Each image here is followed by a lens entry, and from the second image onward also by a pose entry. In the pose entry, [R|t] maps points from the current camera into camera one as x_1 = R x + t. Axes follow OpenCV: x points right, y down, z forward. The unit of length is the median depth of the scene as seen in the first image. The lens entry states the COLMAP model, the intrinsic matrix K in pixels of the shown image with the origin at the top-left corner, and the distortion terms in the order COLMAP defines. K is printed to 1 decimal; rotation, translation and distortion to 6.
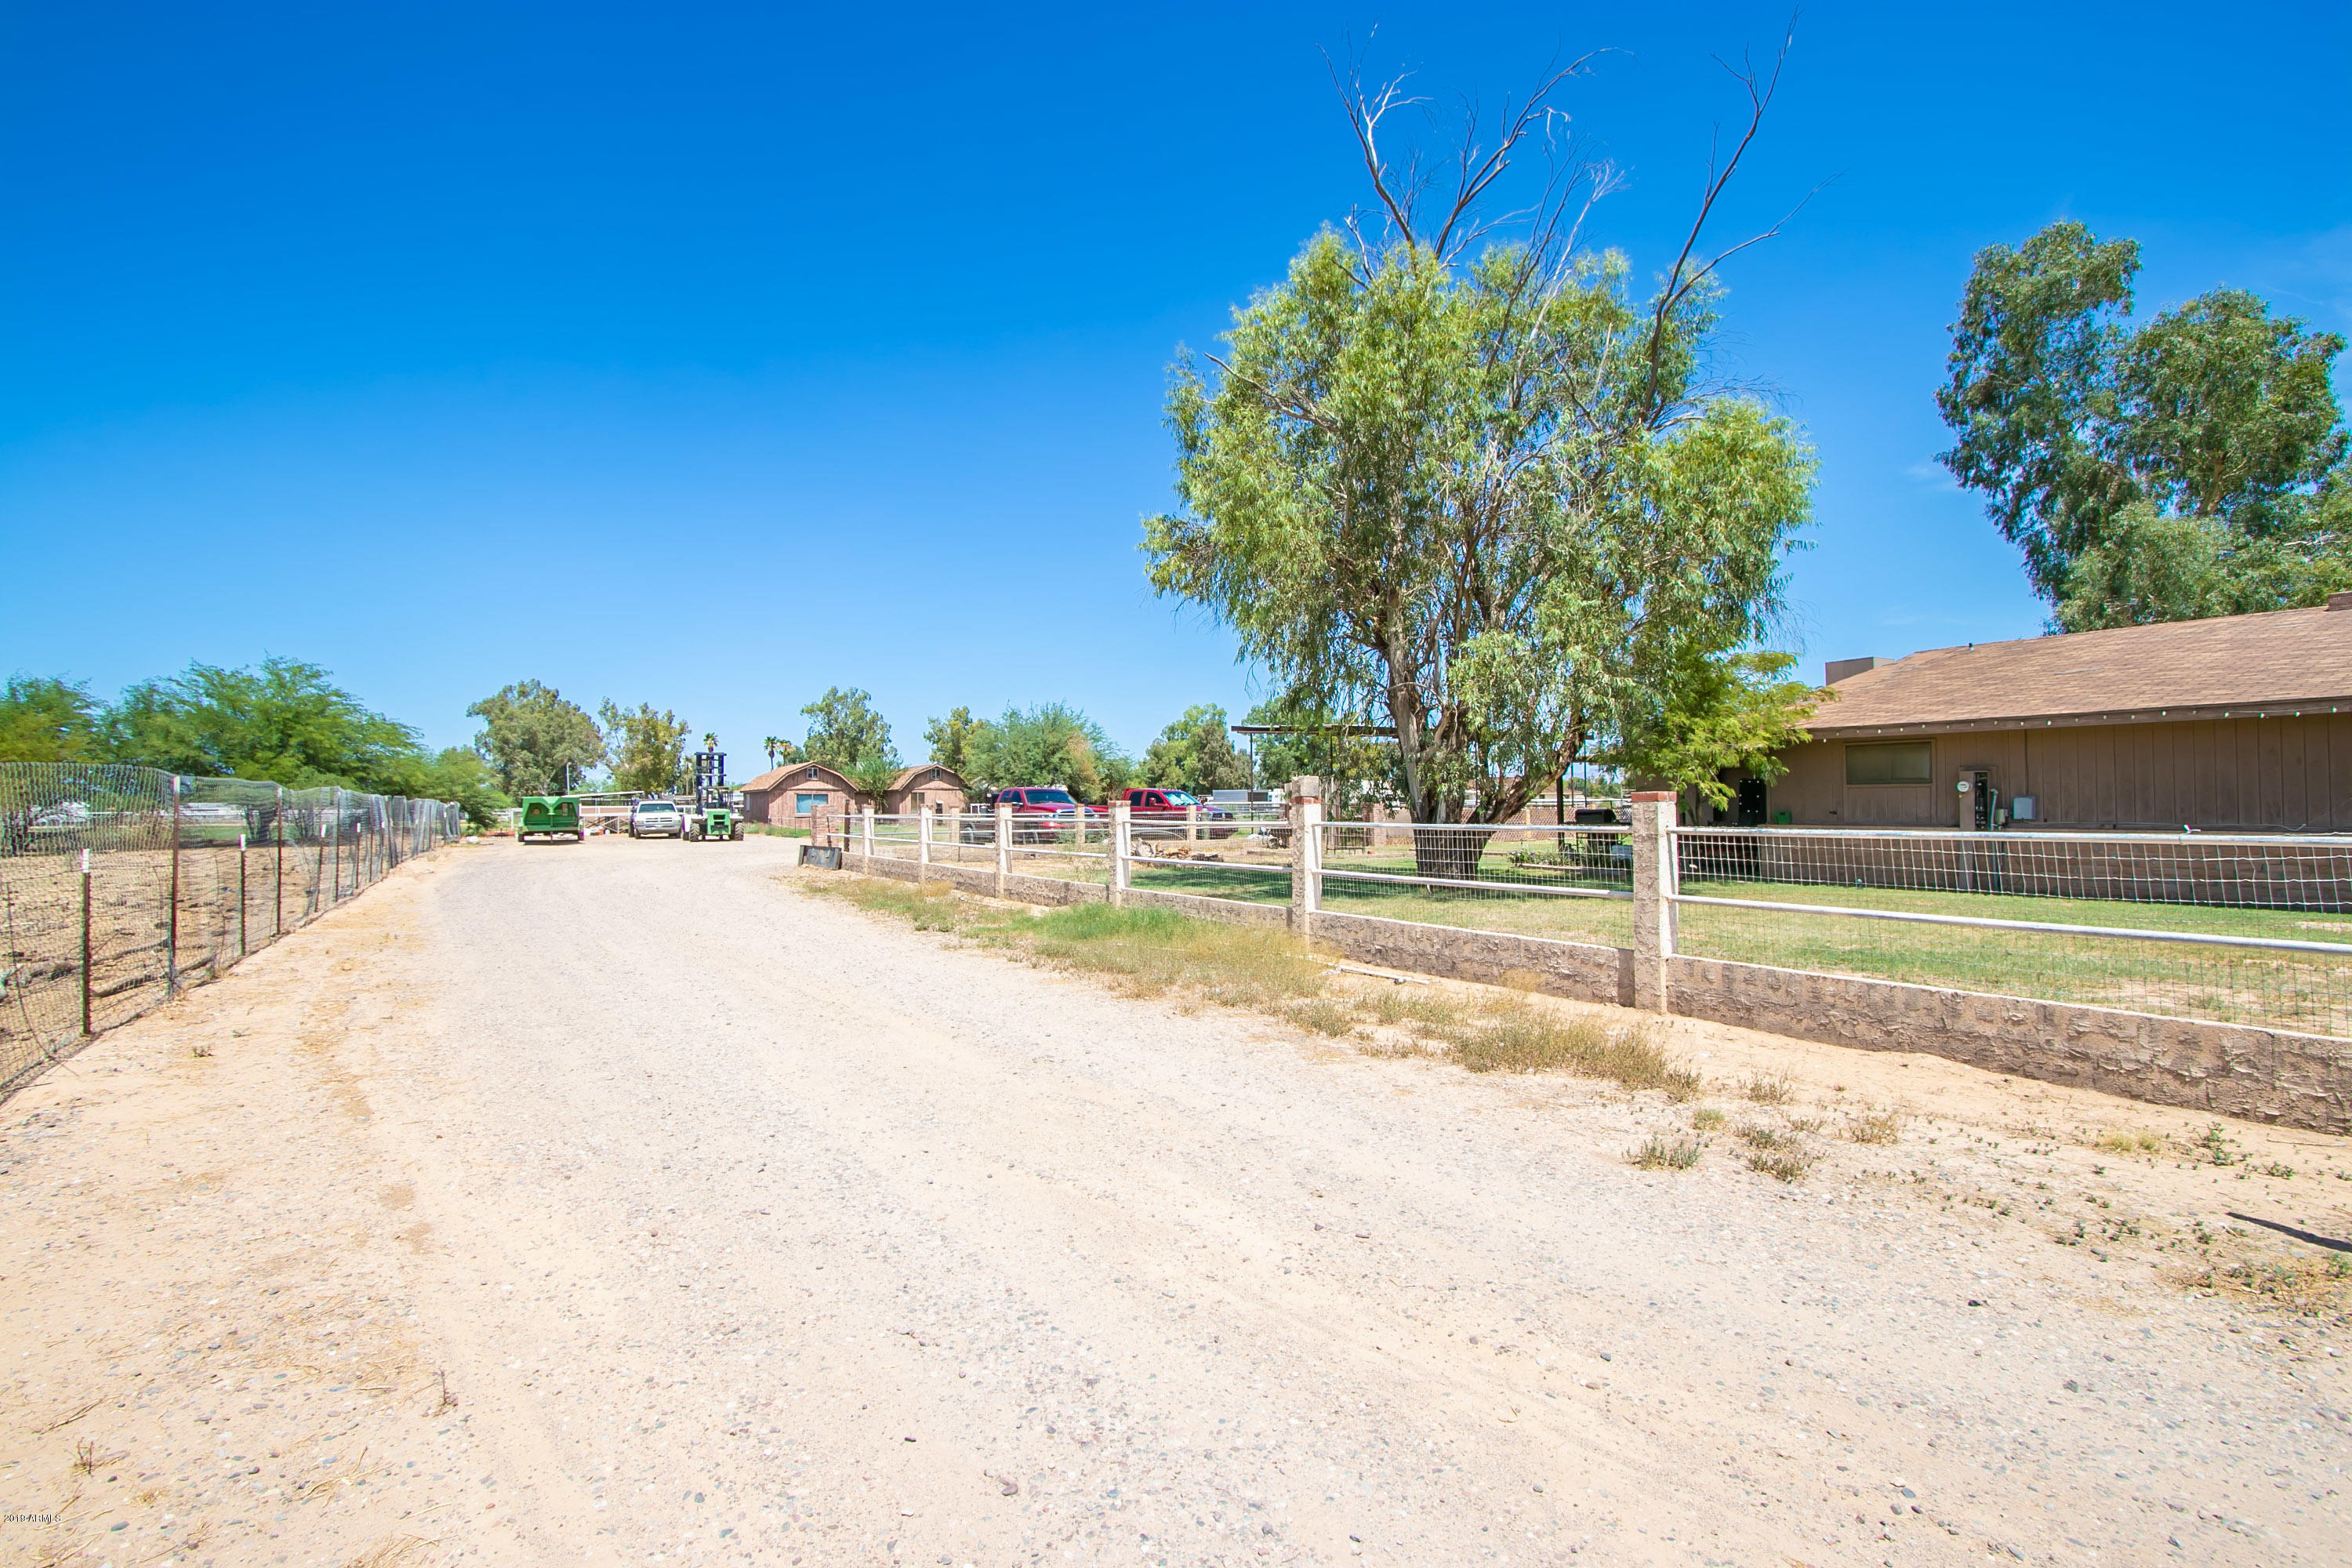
lens RADIAL K [[1089.3, 0, 1157.9], [0, 1089.3, 760.2], [0, 0, 1]] dist [-0.012864, 0.002431]
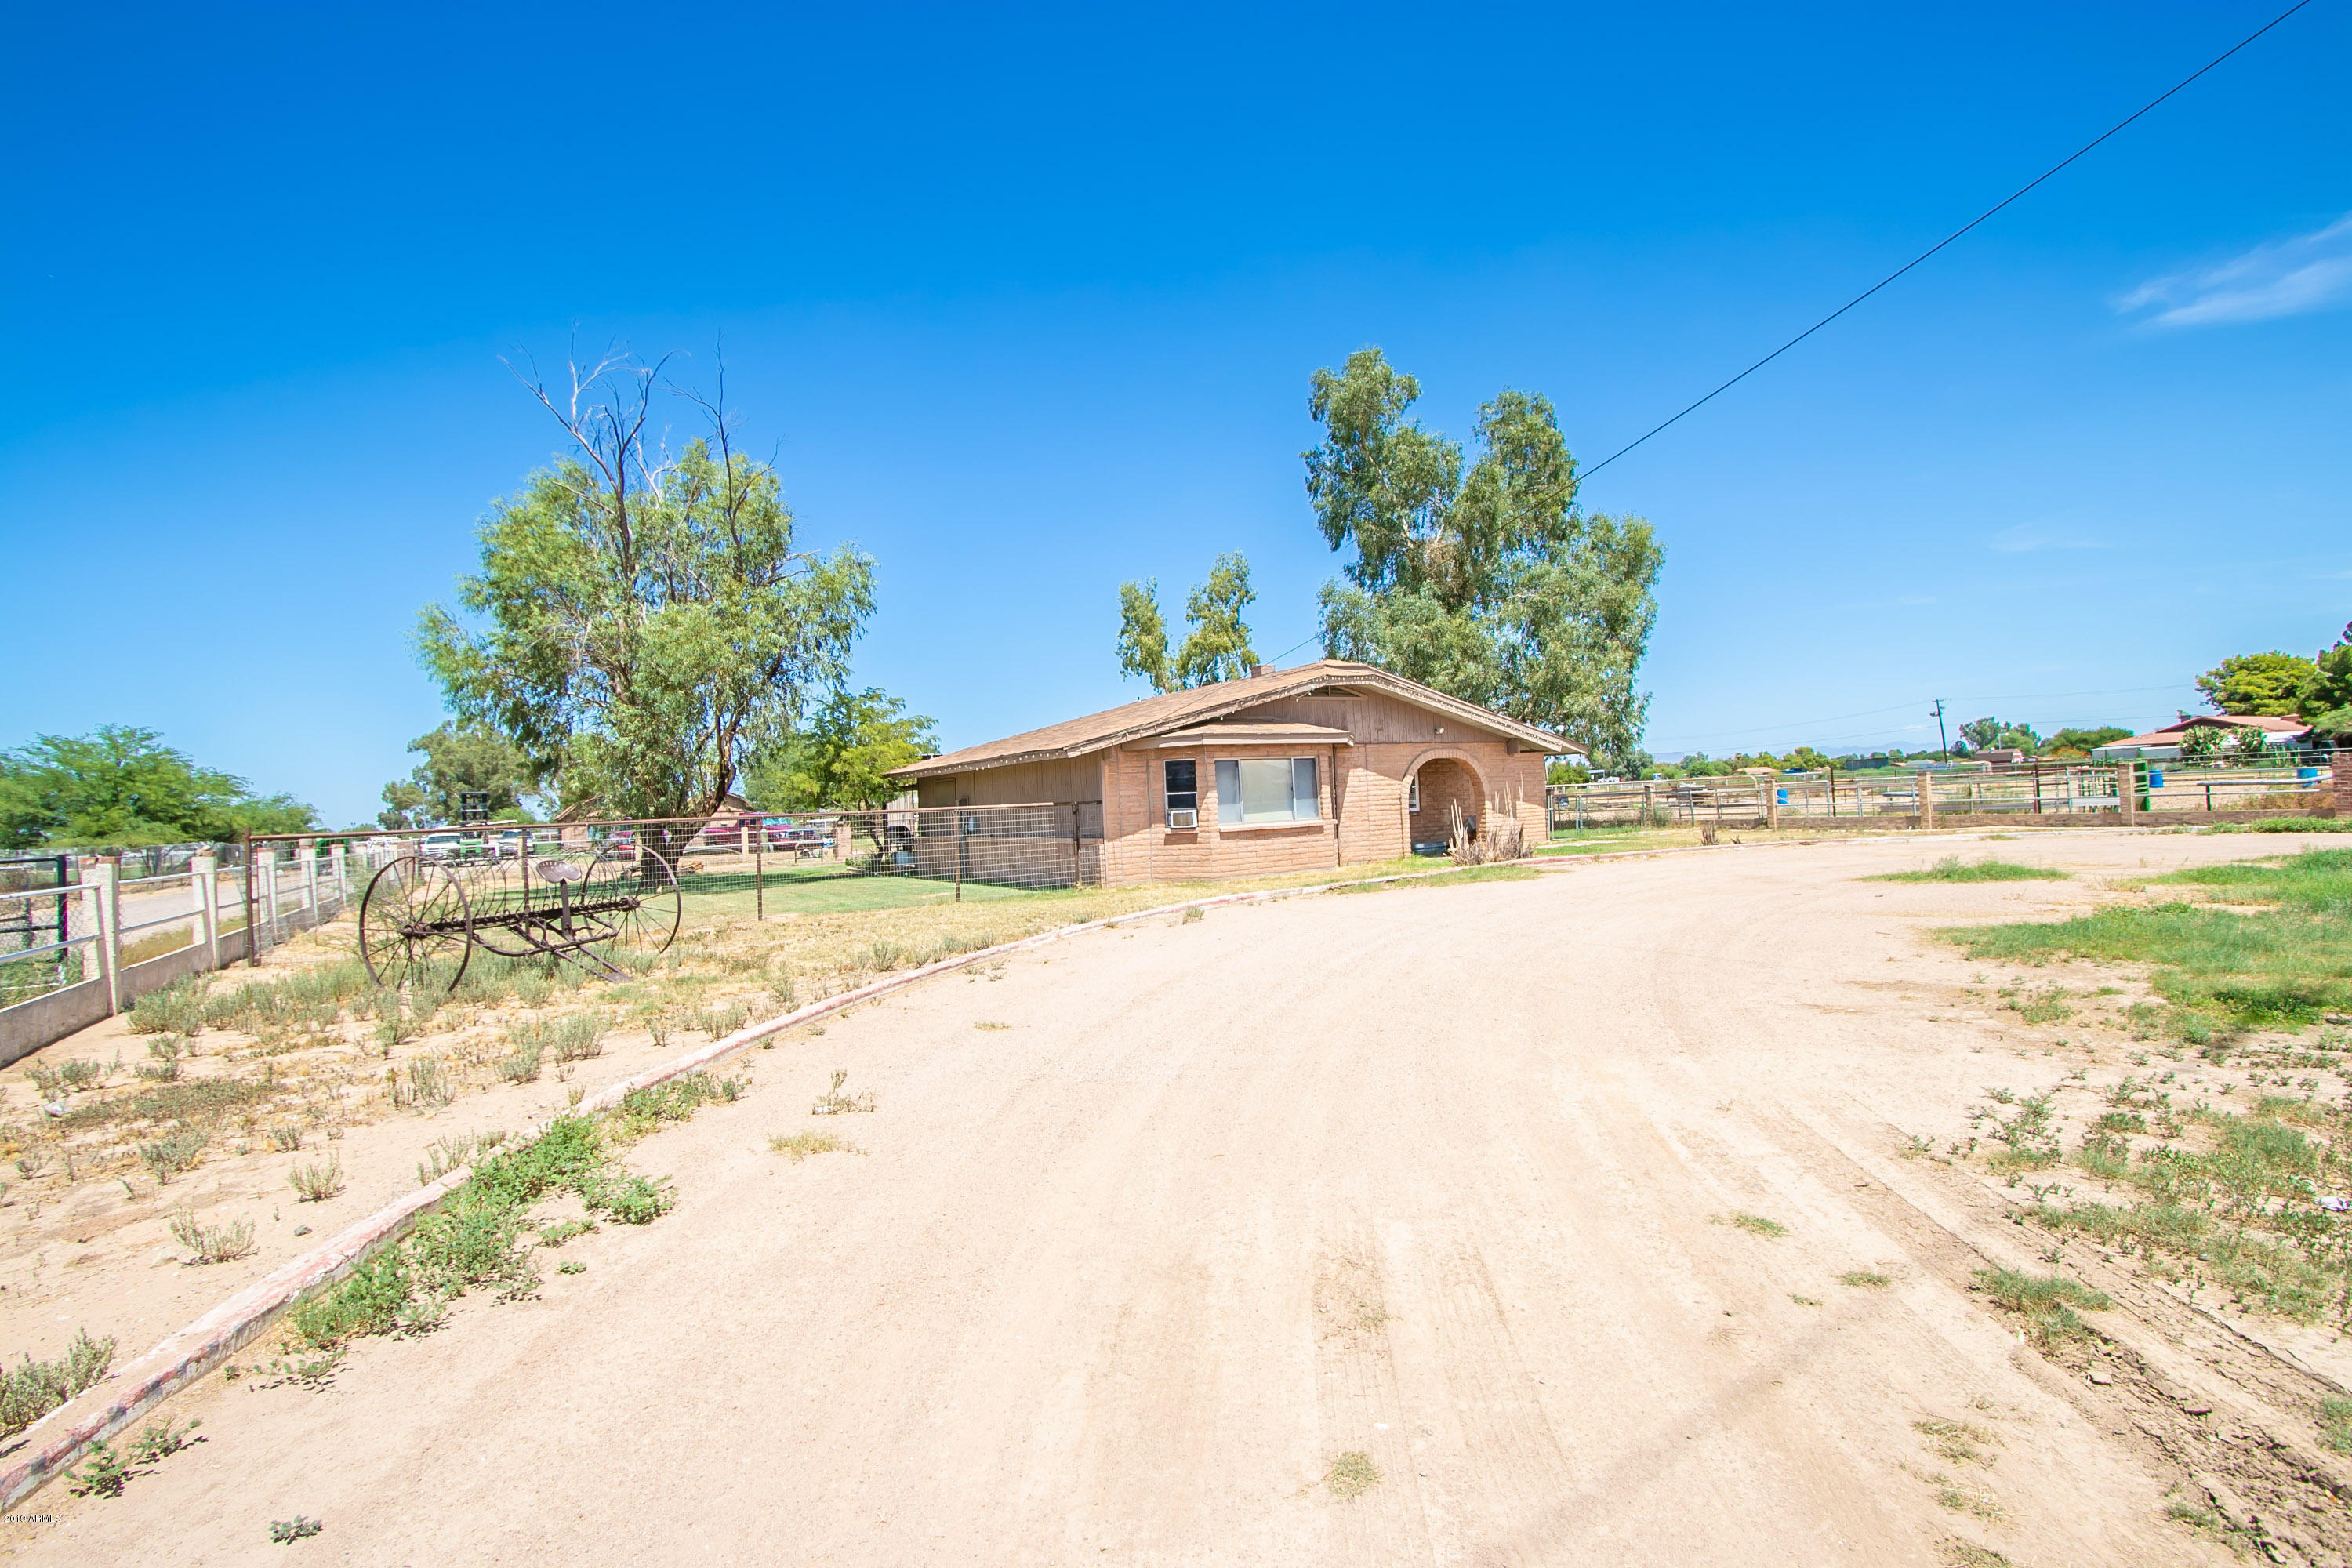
lens RADIAL K [[1089.3, 0, 1152.8], [0, 1089.3, 767.0], [0, 0, 1]] dist [-0.012864, 0.002431]
pose [[0.999154, -0.040307, -0.008207, 0.276805], [0.040357, 0.999168, 0.005951, -0.009096], [0.007960, -0.006277, 0.999949, -0.136878]]
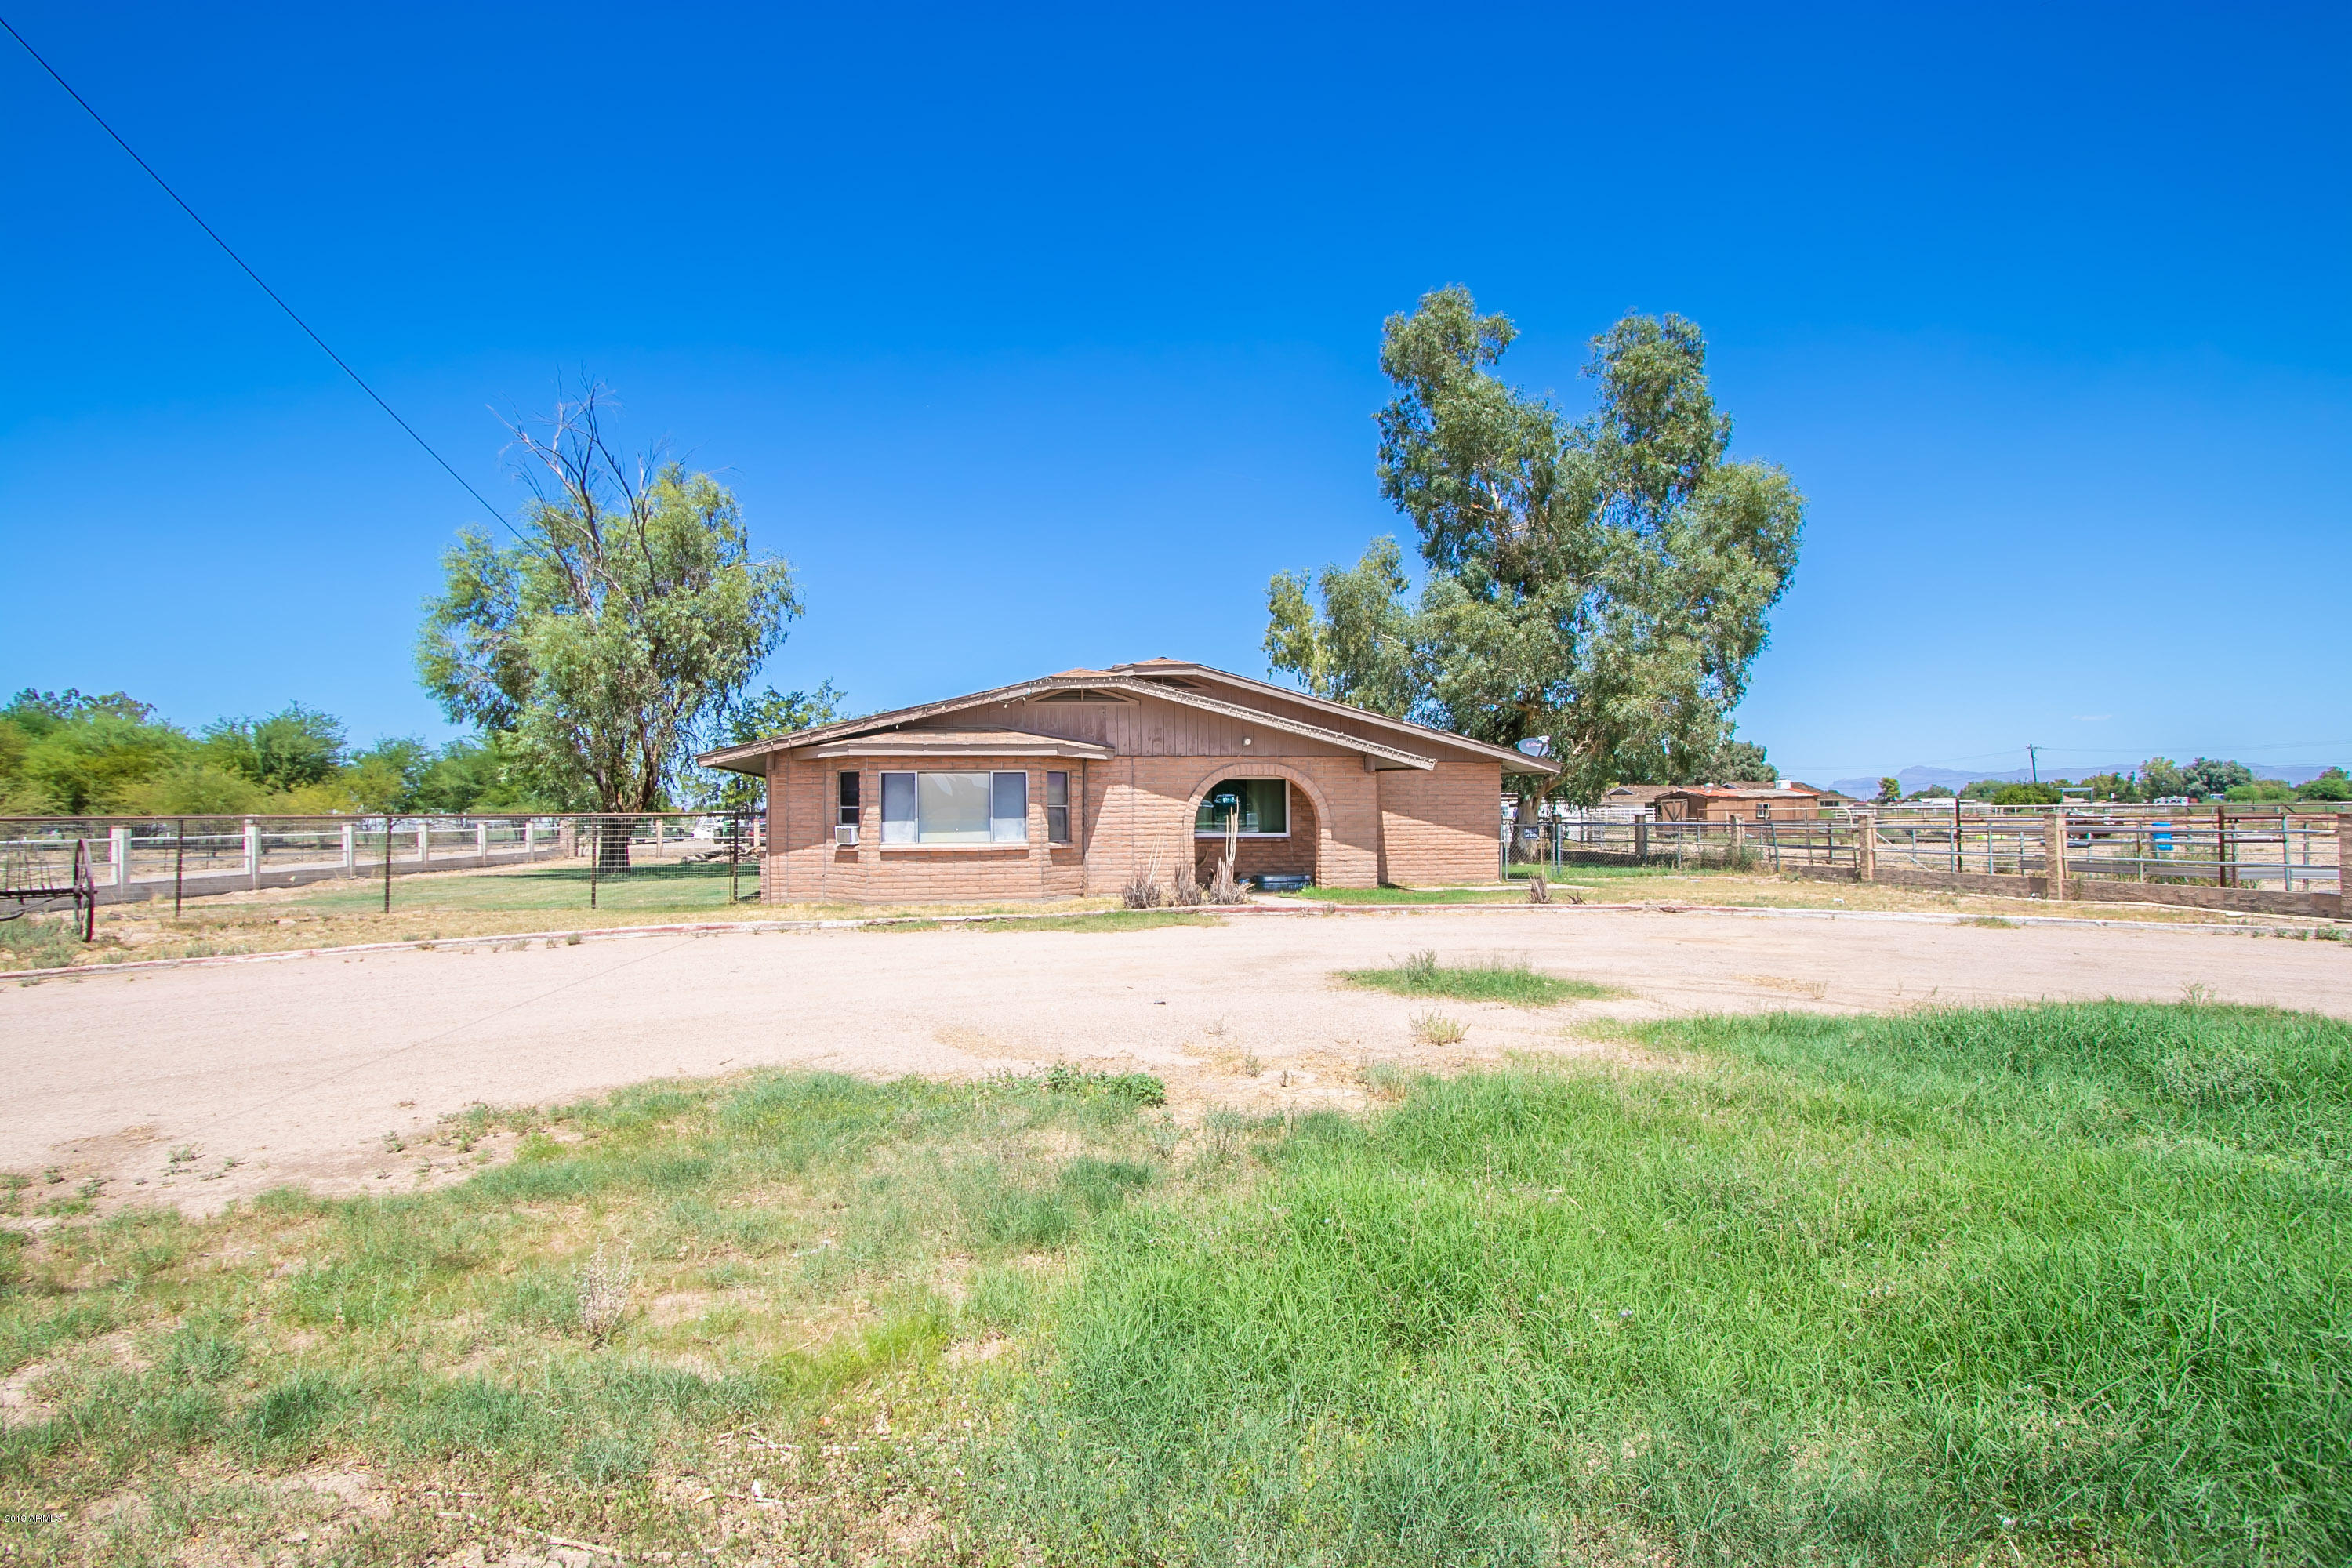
lens RADIAL K [[1089.3, 0, 1151.5], [0, 1089.3, 776.9], [0, 0, 1]] dist [-0.012864, 0.002431]
pose [[0.926239, -0.013320, -0.376701, 0.469861], [0.017208, 0.999828, 0.006957, -0.008041], [0.376543, -0.012926, 0.926309, -0.058913]]
